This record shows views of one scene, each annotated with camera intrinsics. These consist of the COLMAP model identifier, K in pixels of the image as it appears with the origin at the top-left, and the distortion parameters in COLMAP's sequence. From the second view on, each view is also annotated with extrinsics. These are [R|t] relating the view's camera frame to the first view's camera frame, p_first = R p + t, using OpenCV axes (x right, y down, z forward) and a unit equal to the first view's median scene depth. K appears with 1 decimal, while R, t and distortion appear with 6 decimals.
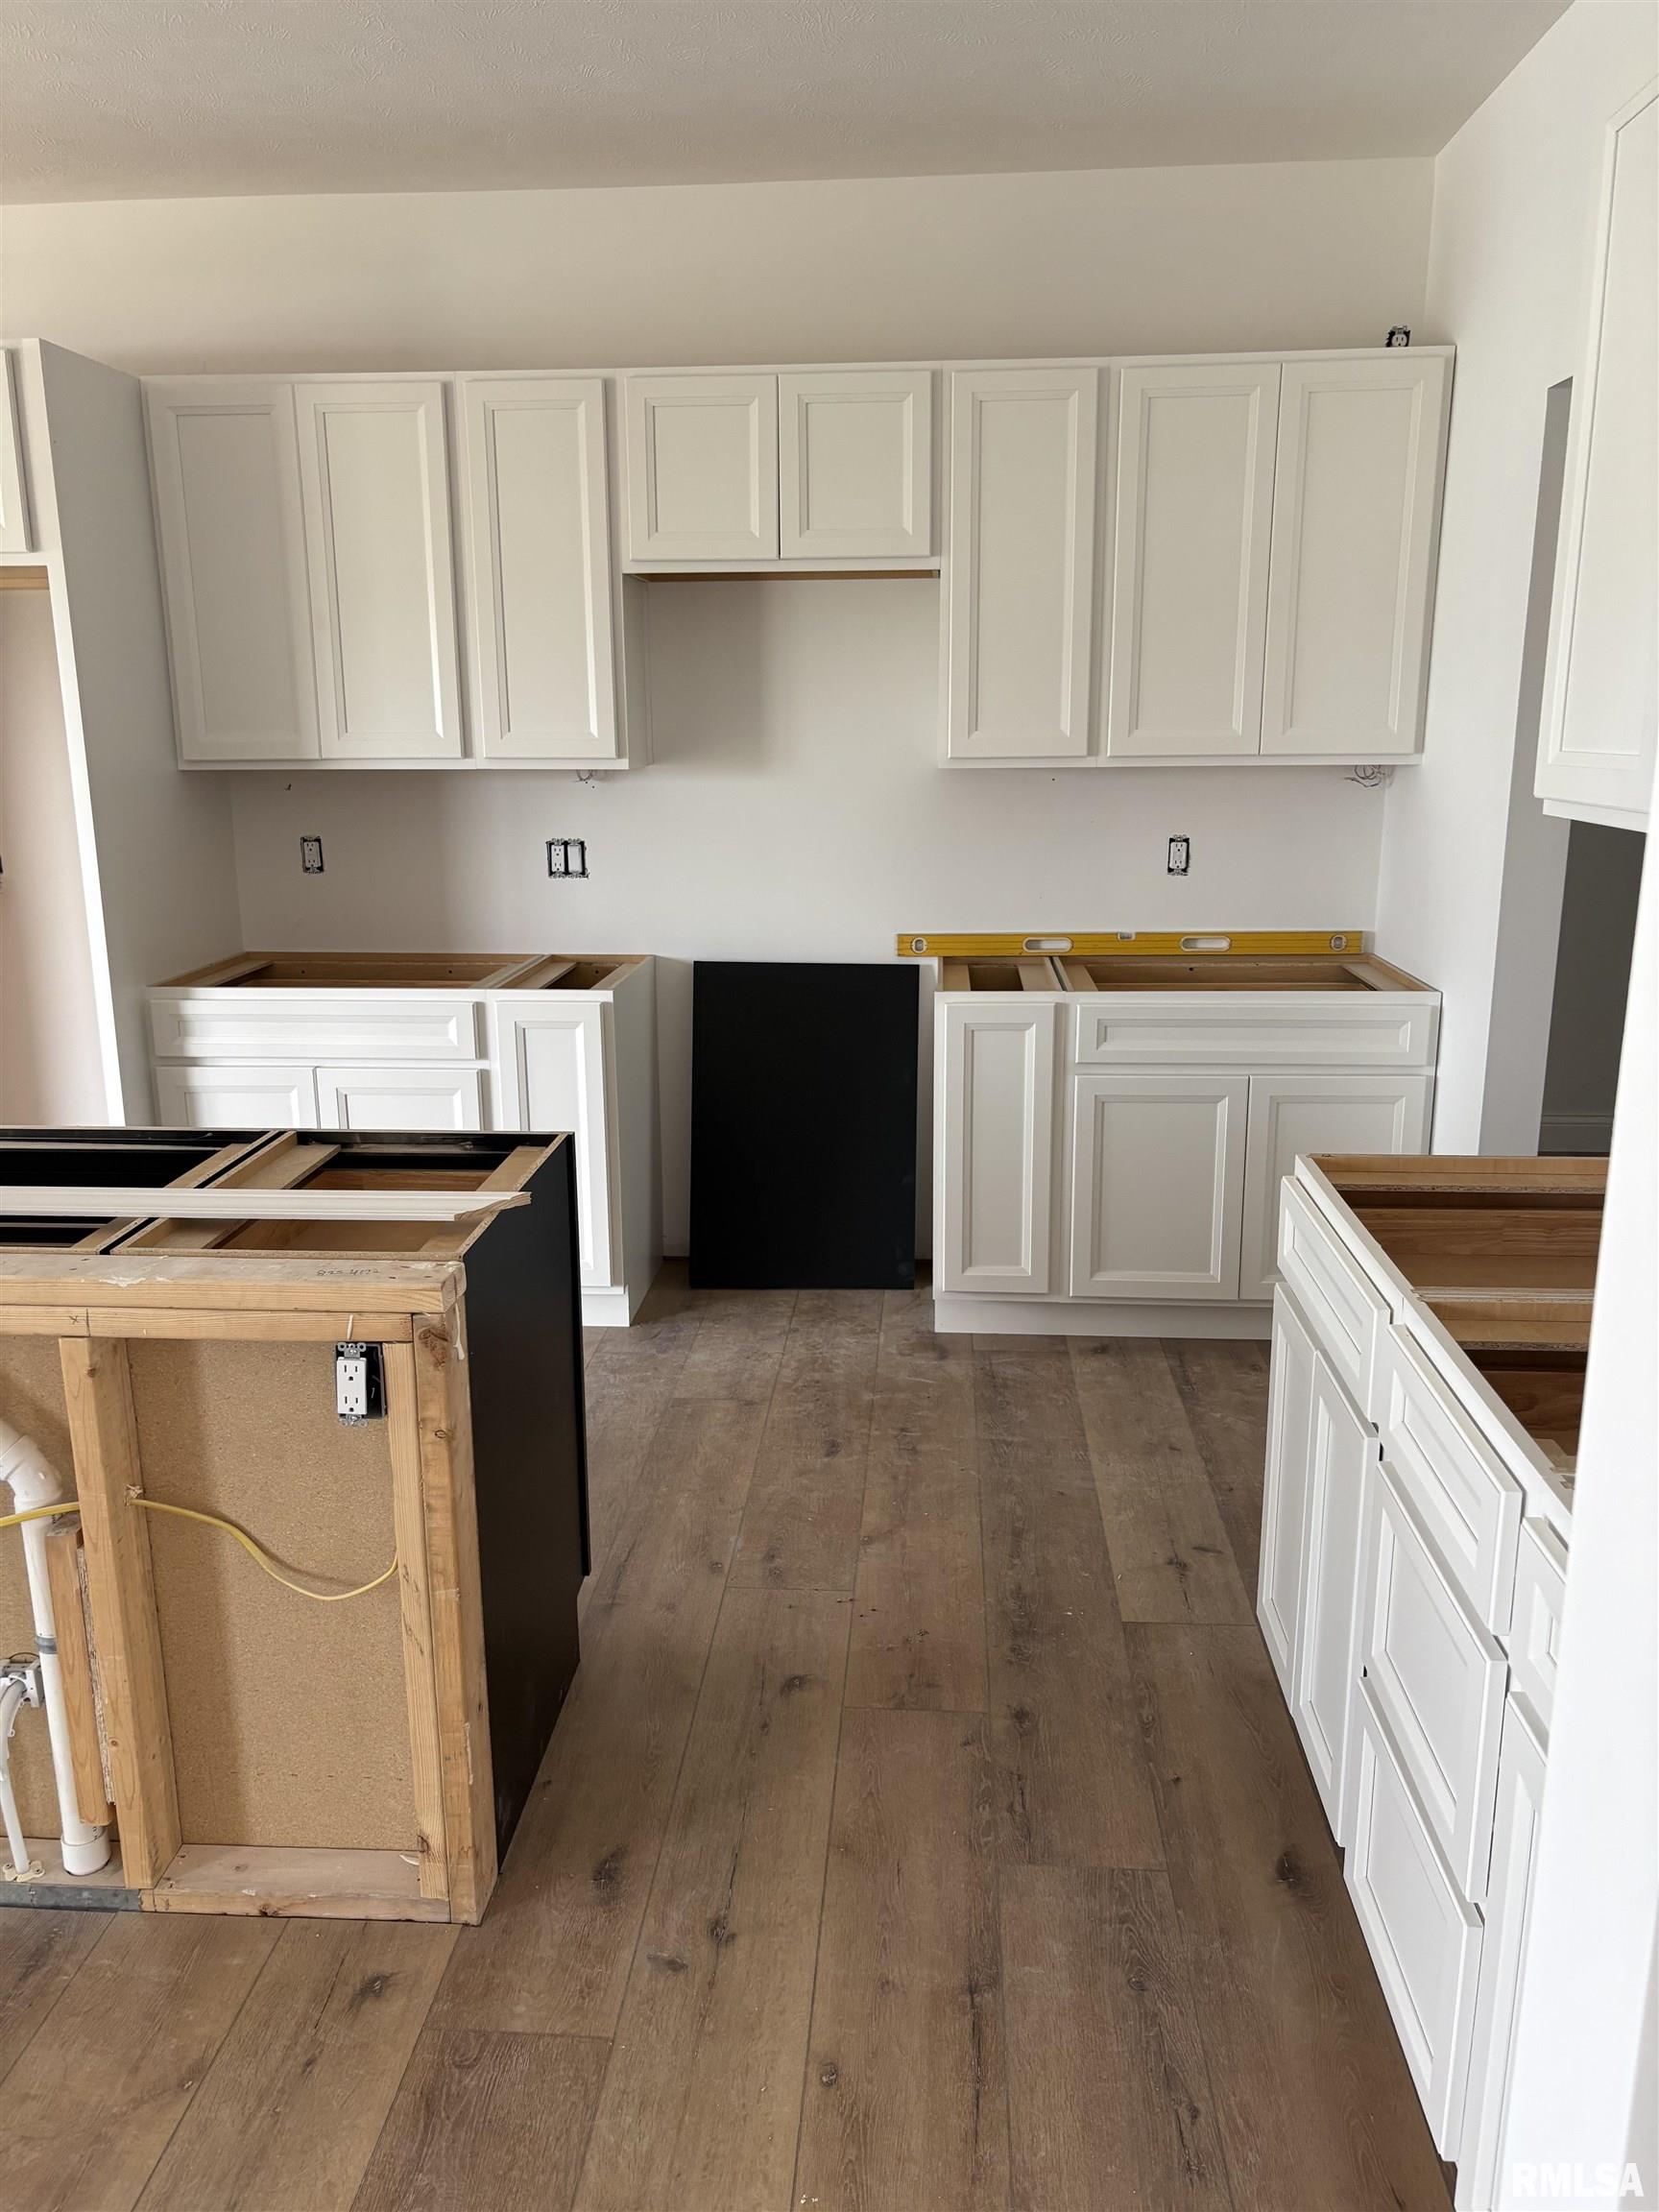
lens RADIAL K [[1656.2, 0, 829.5], [0, 1656.2, 1106.0], [0, 0, 1]] dist [0.040472, -0.052349]
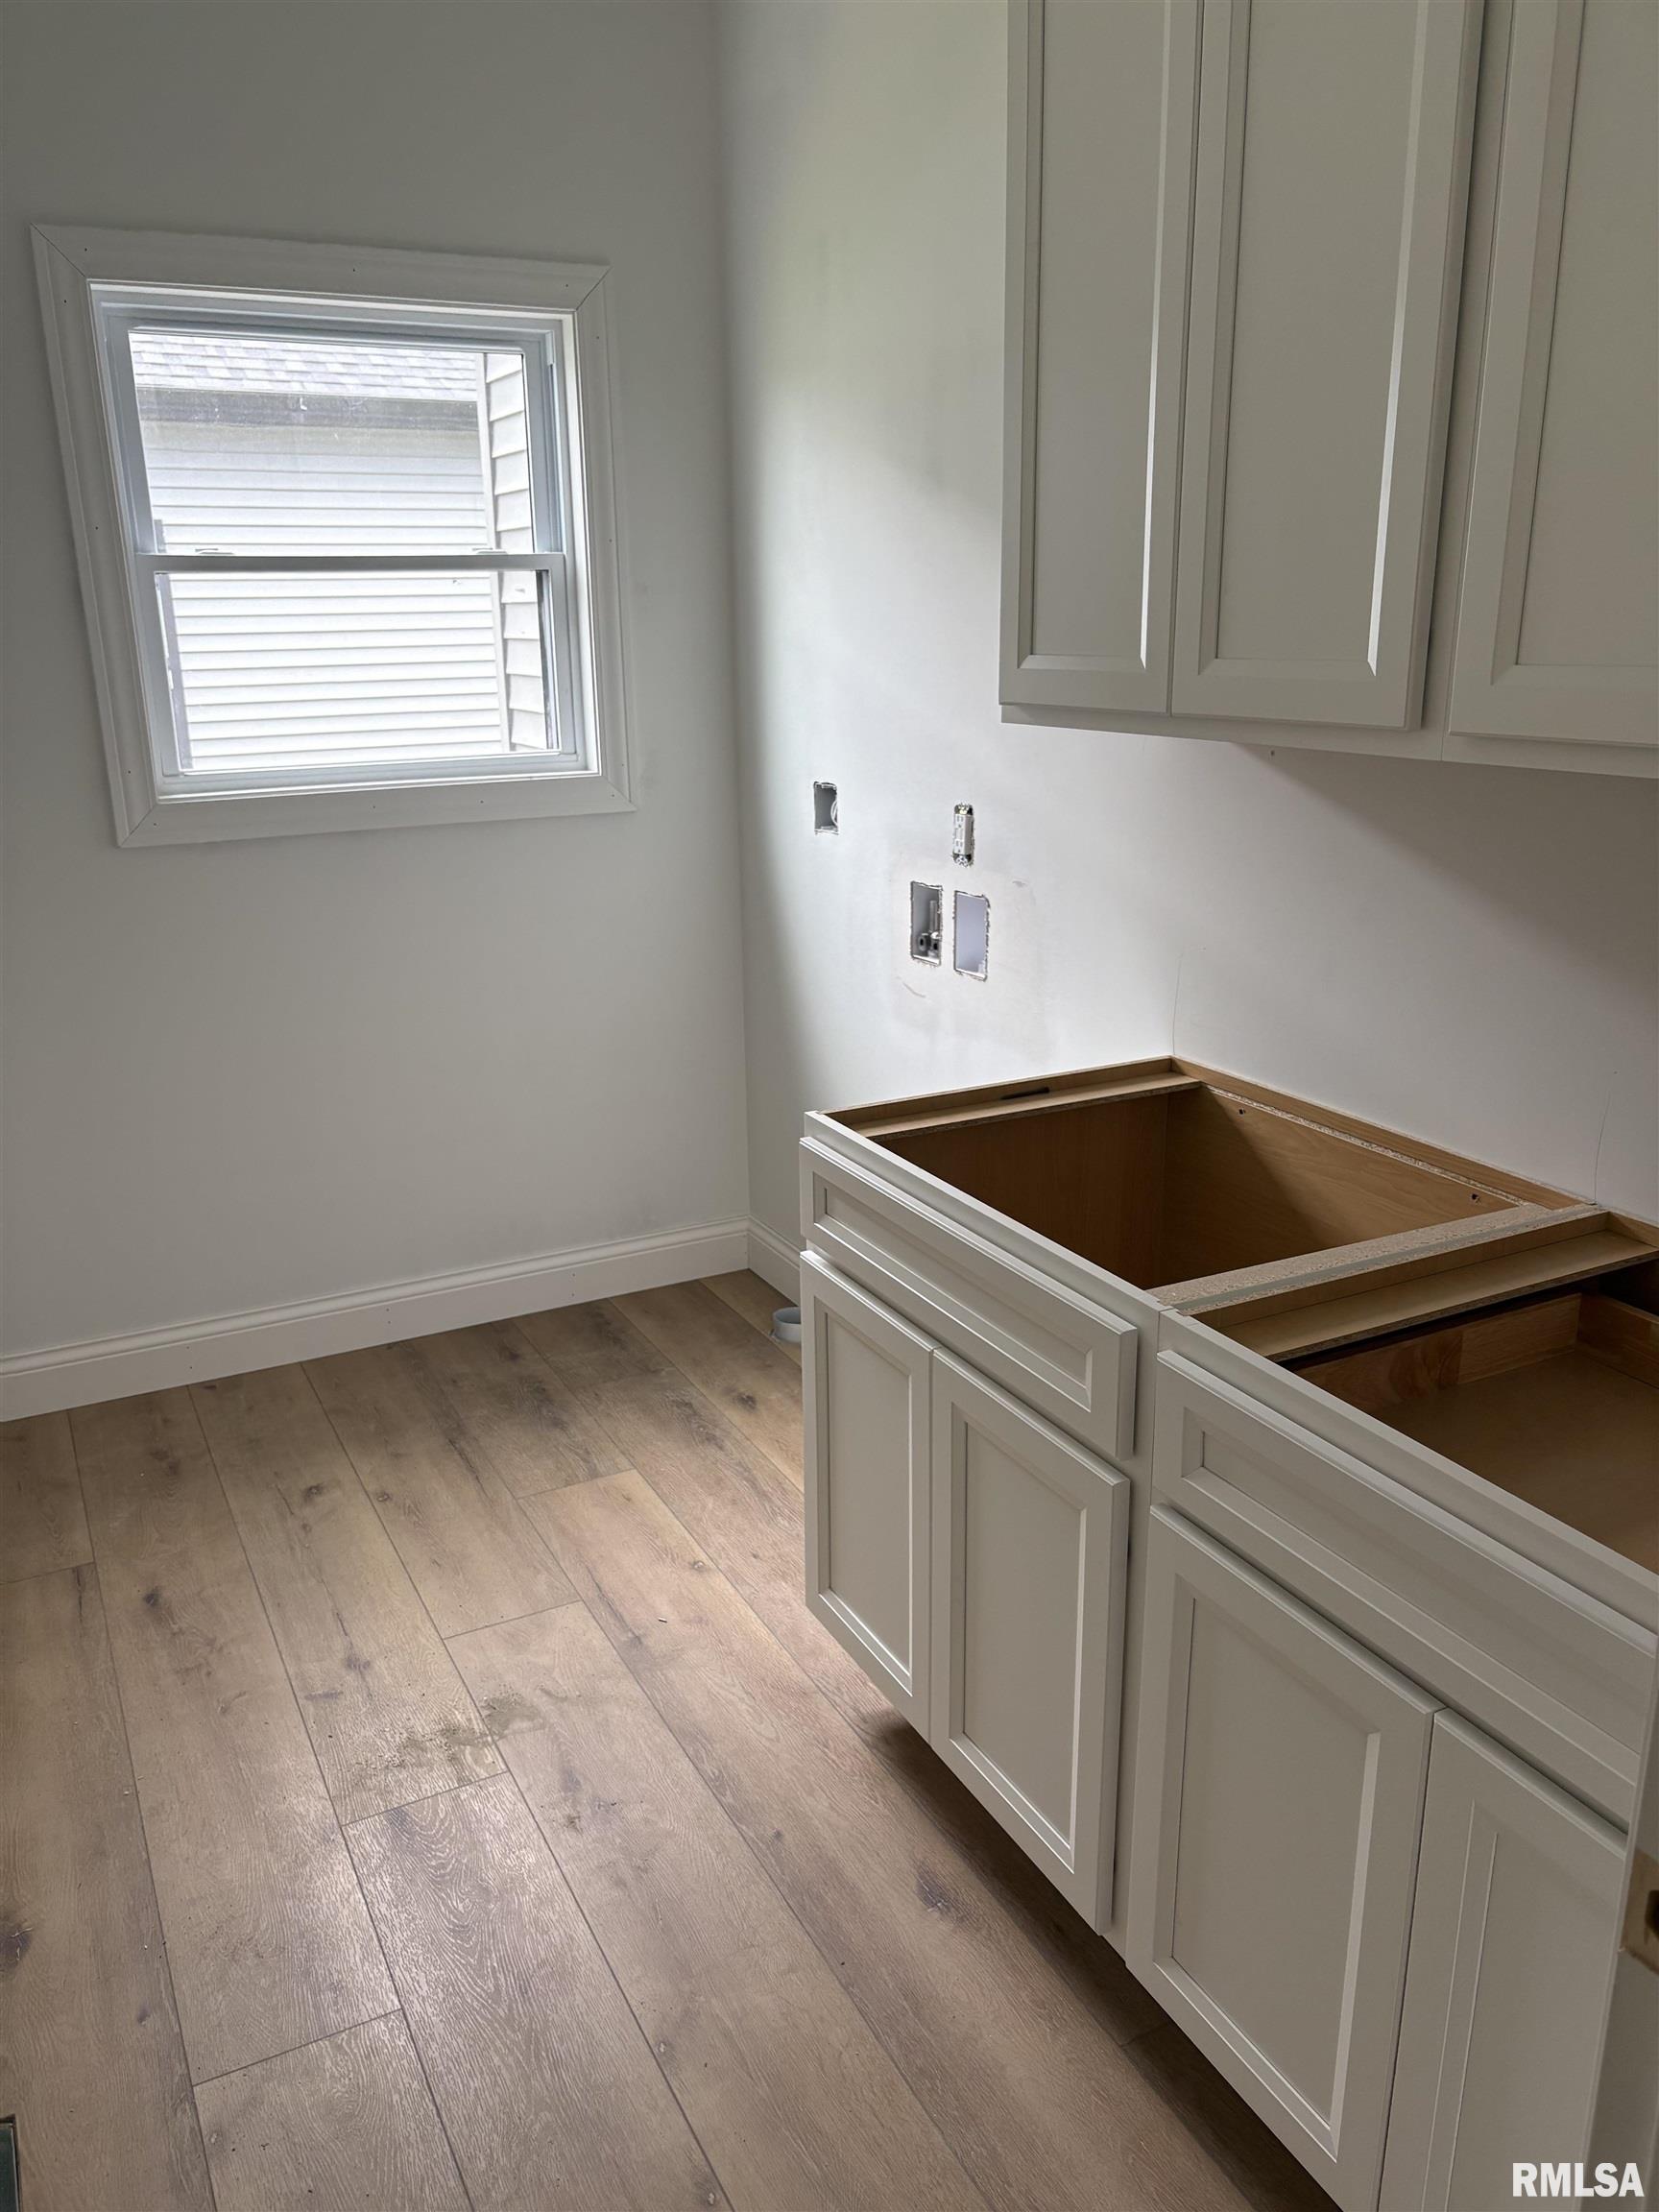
lens RADIAL K [[1659.5, 0, 817.7], [0, 1659.5, 1130.9], [0, 0, 1]] dist [0.034559, -0.046669]
pose [[-0.855054, 0.176121, -0.487714, 0.578827], [-0.100289, 0.866625, 0.488777, -0.472996], [0.508749, 0.466843, -0.723348, 2.040627]]
